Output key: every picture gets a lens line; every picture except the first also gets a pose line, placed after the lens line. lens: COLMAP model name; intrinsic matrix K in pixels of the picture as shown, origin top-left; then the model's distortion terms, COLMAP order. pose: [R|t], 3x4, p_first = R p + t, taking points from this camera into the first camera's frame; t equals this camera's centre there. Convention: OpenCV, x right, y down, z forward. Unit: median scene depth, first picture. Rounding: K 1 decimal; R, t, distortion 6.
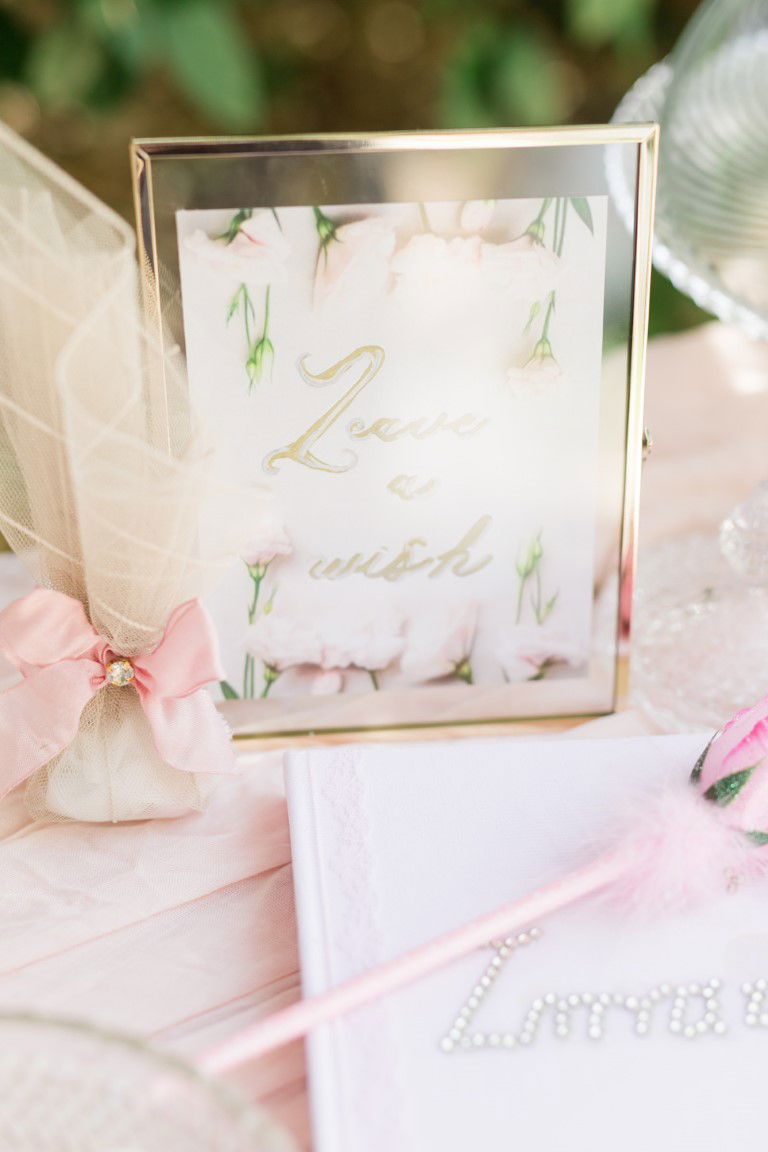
lens RADIAL K [[1655.0, 0, 382.0], [0, 1655.0, 565.6], [0, 0, 1]] dist [0.020479, 0.000000]
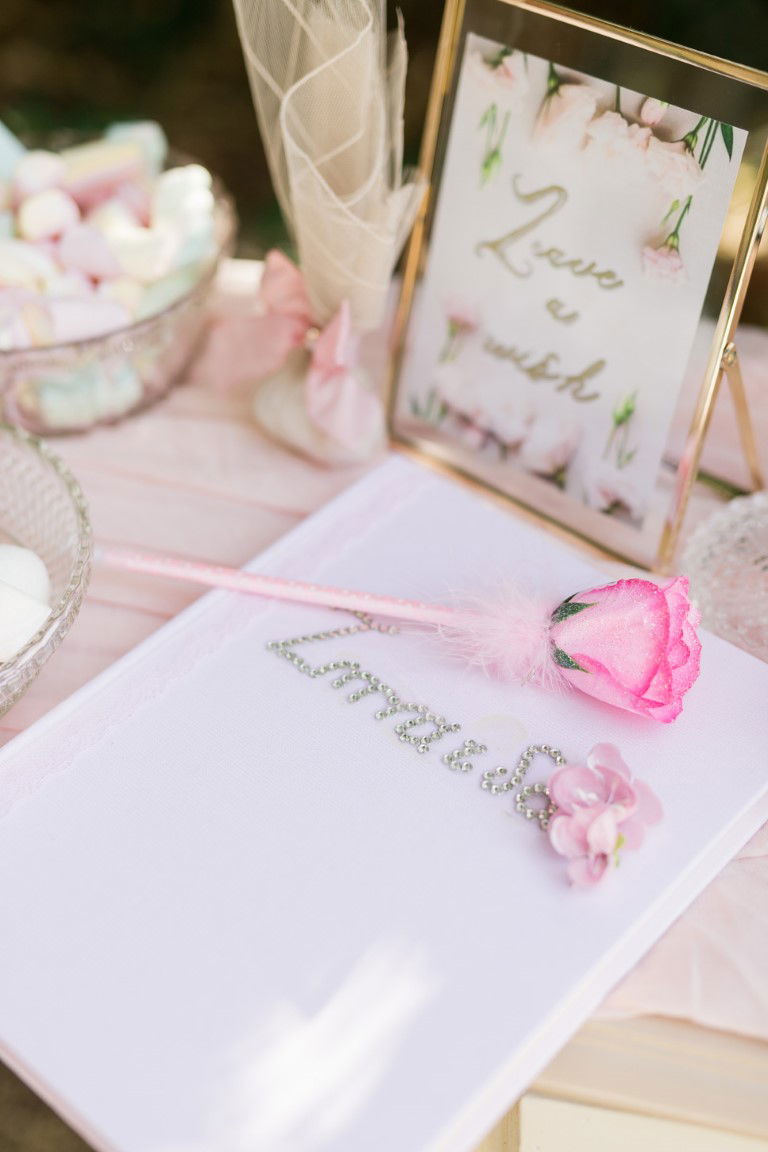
lens RADIAL K [[1655.0, 0, 384.8], [0, 1655.0, 586.2], [0, 0, 1]] dist [0.020479, 0.000000]
pose [[0.674333, 0.479756, -0.561346, 0.759821], [-0.442446, 0.871130, 0.213013, -0.077544], [0.591199, 0.104724, 0.799697, -0.055780]]
